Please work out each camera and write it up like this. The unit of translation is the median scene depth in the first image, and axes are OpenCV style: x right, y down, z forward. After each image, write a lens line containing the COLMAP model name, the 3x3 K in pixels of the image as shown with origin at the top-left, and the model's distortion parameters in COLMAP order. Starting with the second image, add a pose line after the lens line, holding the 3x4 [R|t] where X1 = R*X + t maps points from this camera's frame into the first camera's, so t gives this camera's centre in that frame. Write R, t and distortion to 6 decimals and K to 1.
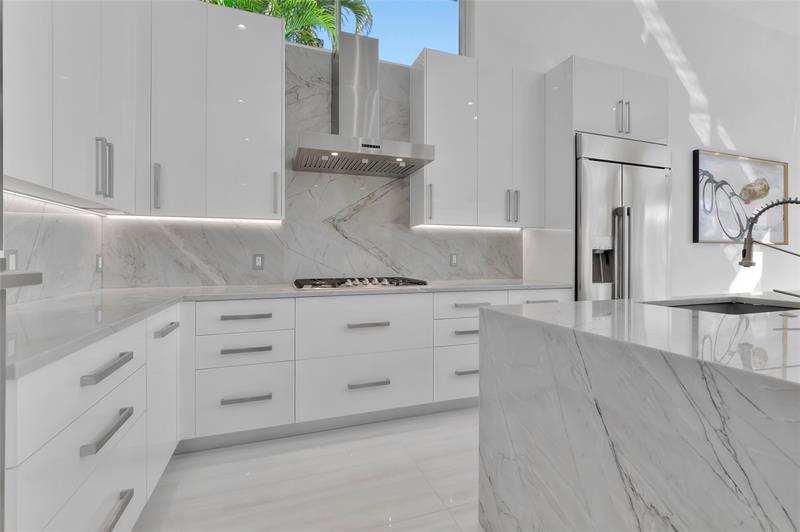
lens RADIAL K [[357.4, 0, 388.9], [0, 357.4, 259.2], [0, 0, 1]] dist [-0.003392, 0.000002]
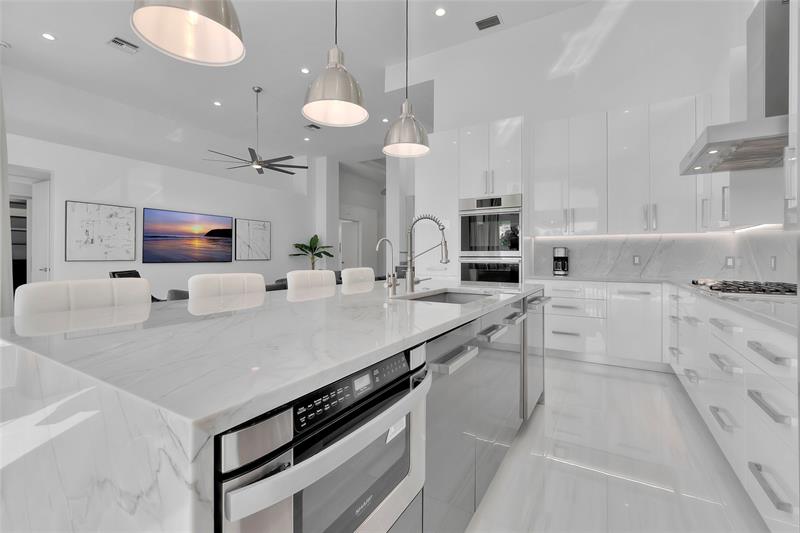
lens RADIAL K [[347.7, 0, 390.4], [0, 347.7, 262.5], [0, 0, 1]] dist [-0.011265, 0.000156]
pose [[-0.776892, -0.000199, -0.629633, 1.137976], [-0.016615, 0.999658, 0.020185, 0.003741], [0.629414, 0.026143, -0.776630, 1.067292]]
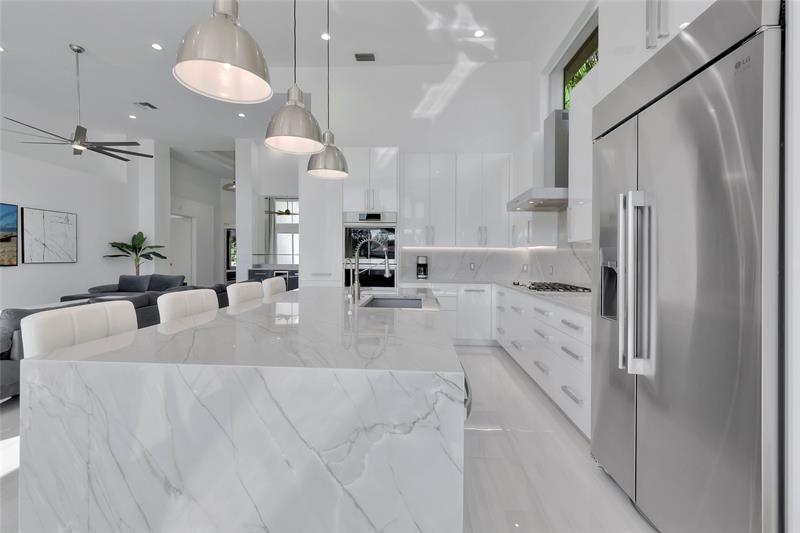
lens RADIAL K [[357.4, 0, 388.9], [0, 357.4, 259.7], [0, 0, 1]] dist [-0.003392, 0.000002]
pose [[-0.399435, -0.004069, -0.916752, 1.472428], [-0.024725, 0.999674, 0.006336, -0.033929], [0.916428, 0.025198, -0.399406, 0.962750]]
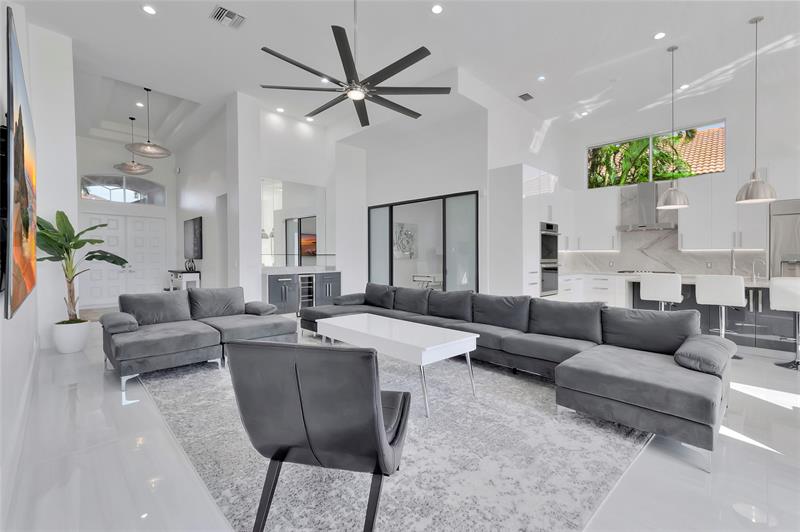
lens RADIAL K [[365.7, 0, 397.9], [0, 365.7, 262.3], [0, 0, 1]] dist [-0.002505, -0.000354]
pose [[0.408553, 0.006795, -0.912710, 1.669192], [-0.014431, 0.999895, 0.000984, 0.010670], [0.912621, 0.012769, 0.408608, -1.847548]]
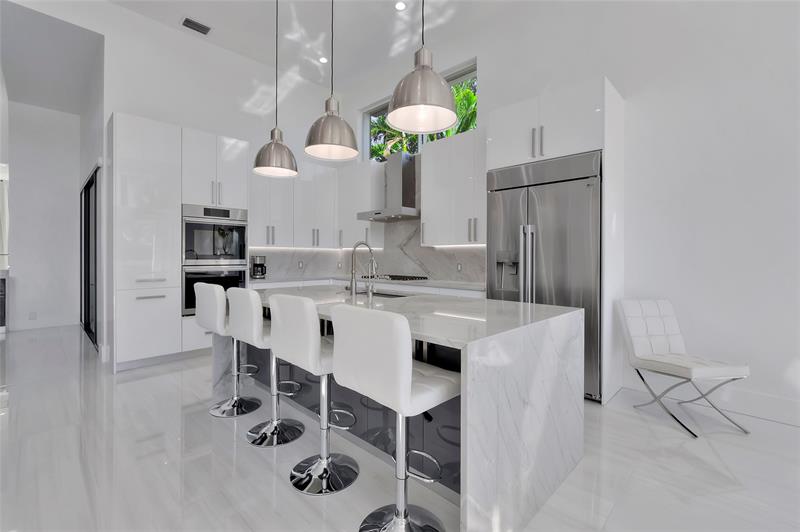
lens RADIAL K [[359.5, 0, 397.5], [0, 359.5, 256.1], [0, 0, 1]] dist [-0.001404, -0.000040]
pose [[0.435137, -0.007463, -0.900334, 1.676876], [-0.011954, 0.999830, -0.014065, -0.026130], [0.900285, 0.016883, 0.434973, 0.150399]]
